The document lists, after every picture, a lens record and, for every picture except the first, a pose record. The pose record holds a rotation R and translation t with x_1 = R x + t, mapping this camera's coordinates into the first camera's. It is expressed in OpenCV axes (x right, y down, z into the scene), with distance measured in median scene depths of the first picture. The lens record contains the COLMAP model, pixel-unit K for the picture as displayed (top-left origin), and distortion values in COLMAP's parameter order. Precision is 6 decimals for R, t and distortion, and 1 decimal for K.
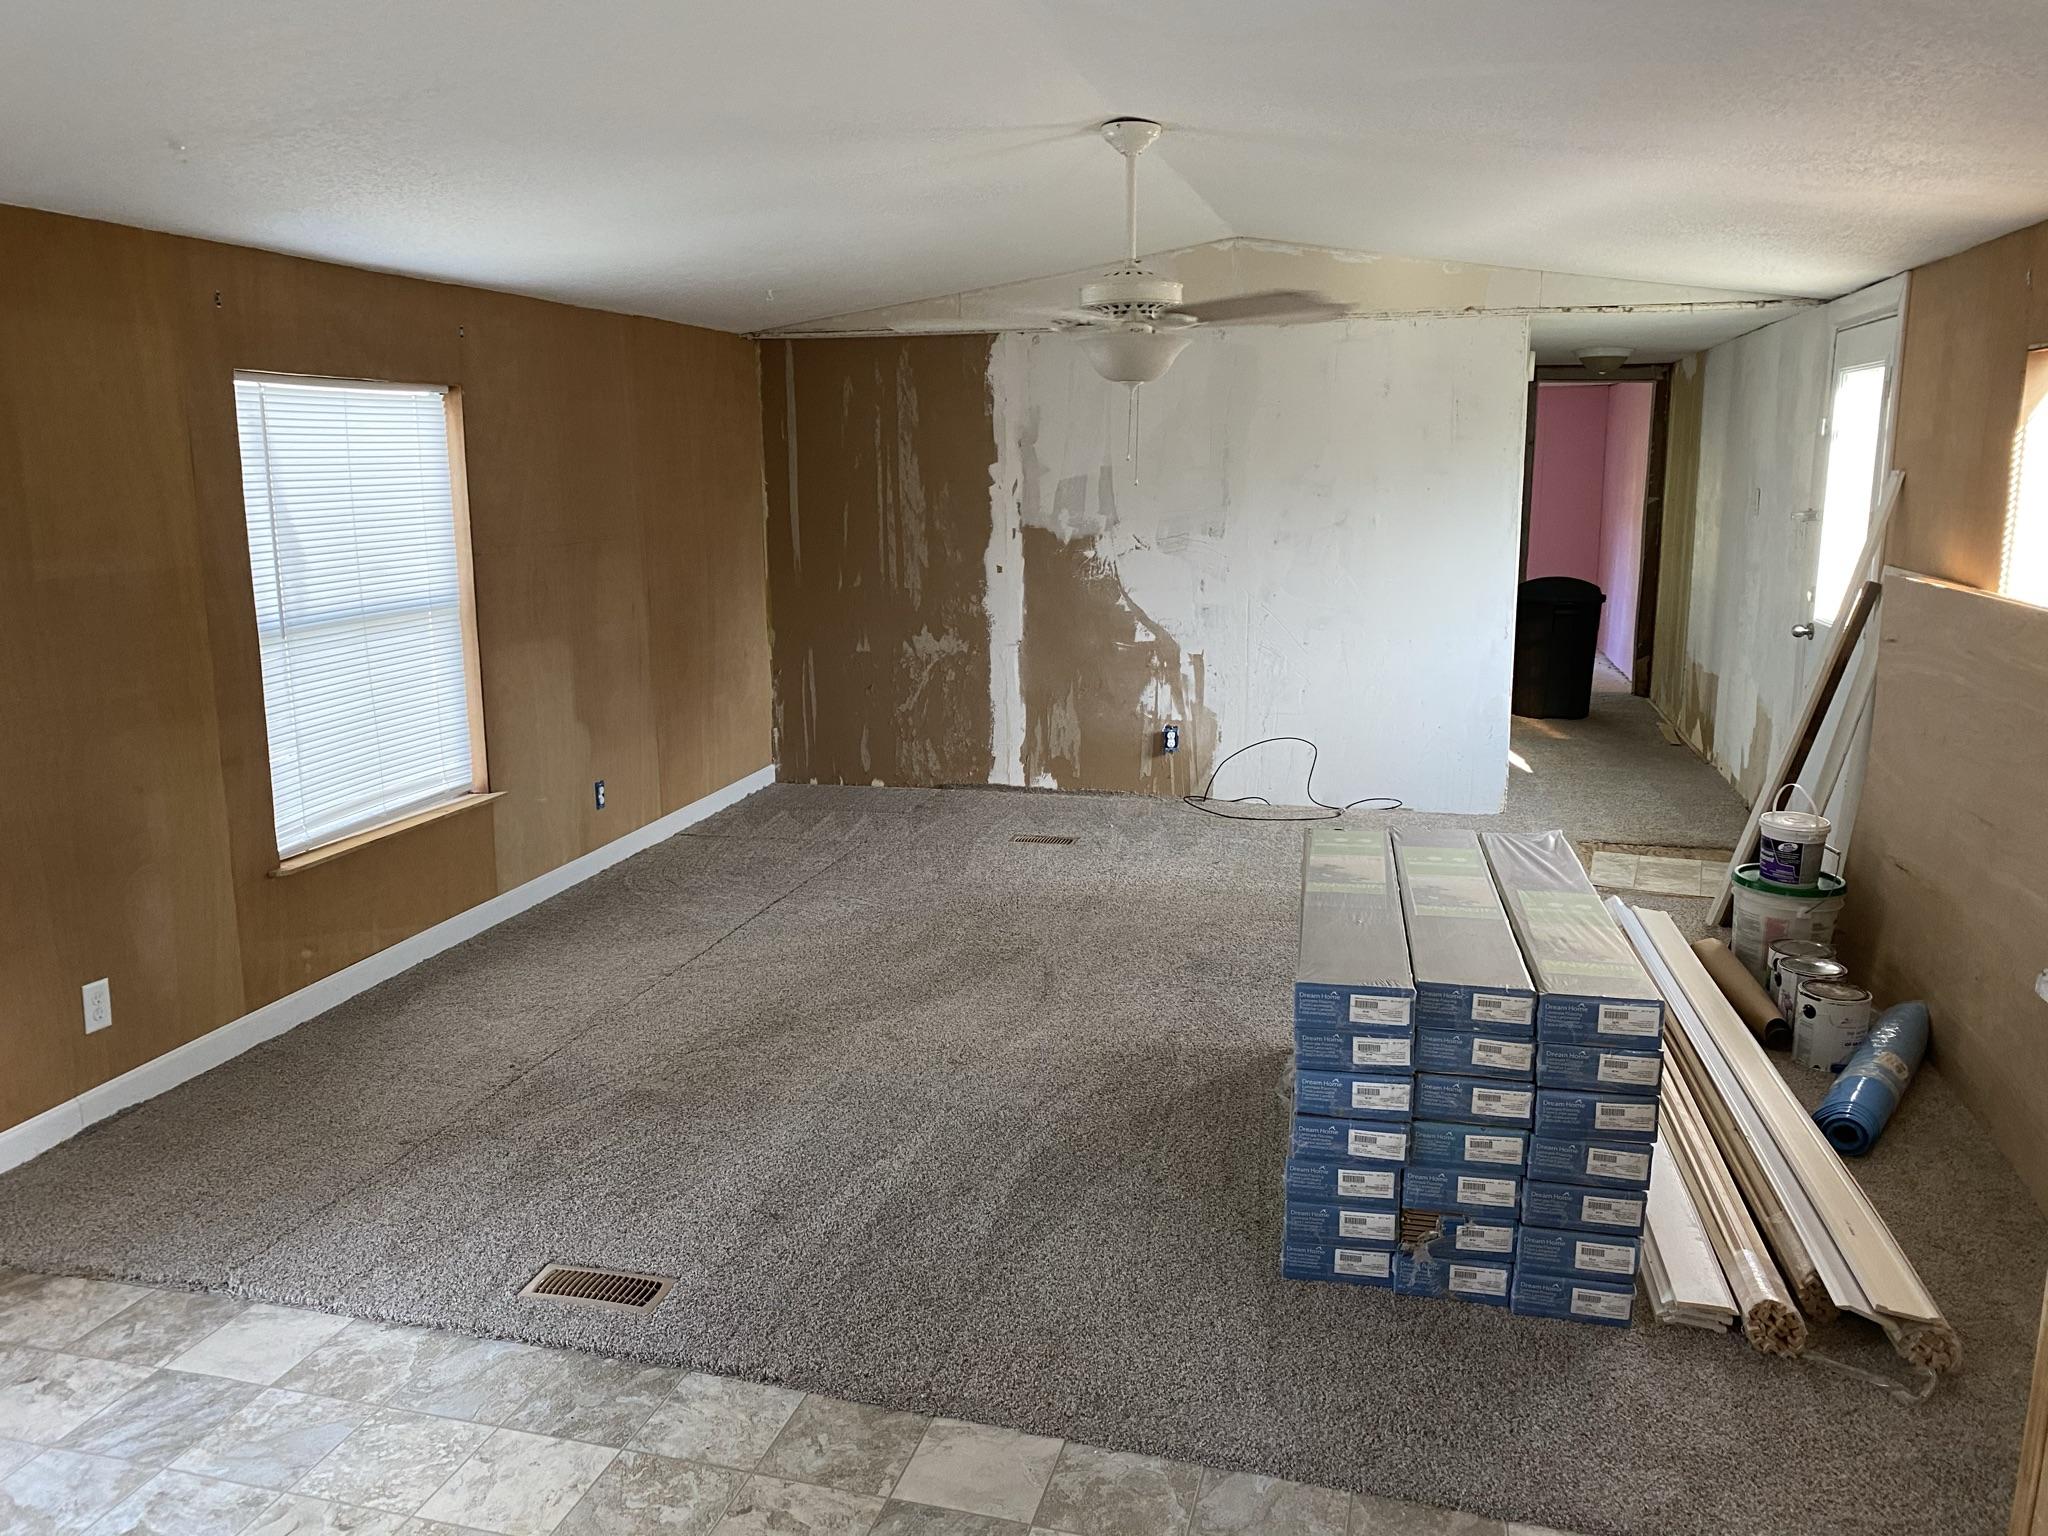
lens RADIAL K [[1584.5, 0, 1021.1], [0, 1584.5, 757.7], [0, 0, 1]] dist [0.022273, -0.021945]
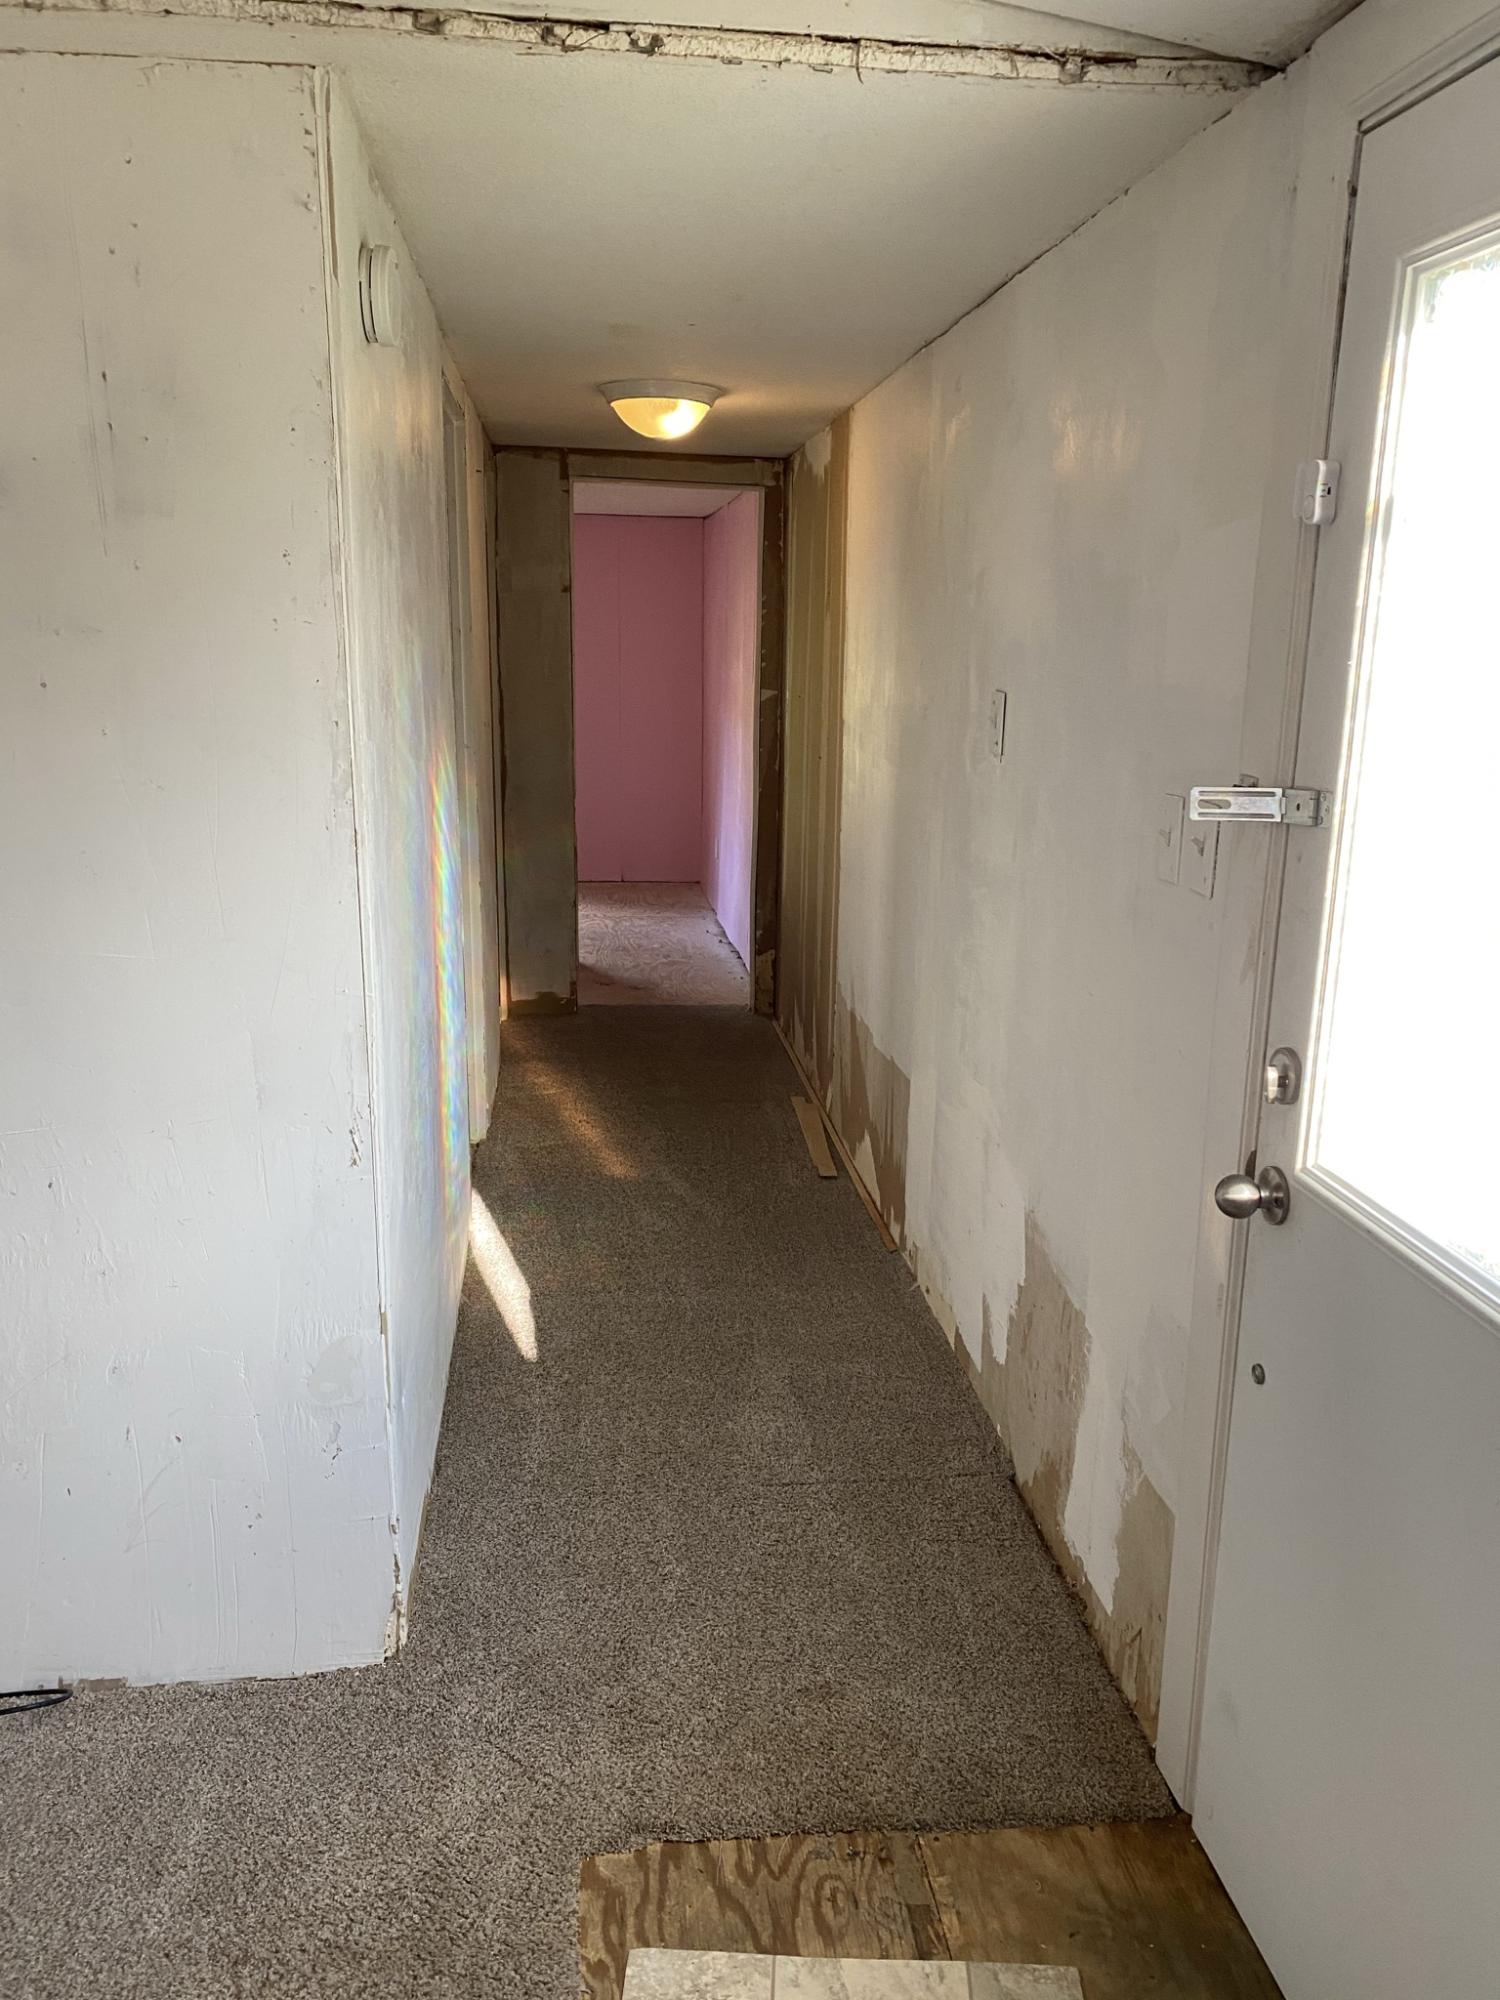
lens RADIAL K [[1525.0, 0, 750.0], [0, 1525.0, 1000.0], [0, 0, 1]] dist [0.041442, -0.046074]
pose [[0.935933, -0.062140, 0.346654, 0.243669], [0.044426, 0.997279, 0.058825, -0.108315], [-0.349366, -0.039656, 0.936147, 0.607510]]
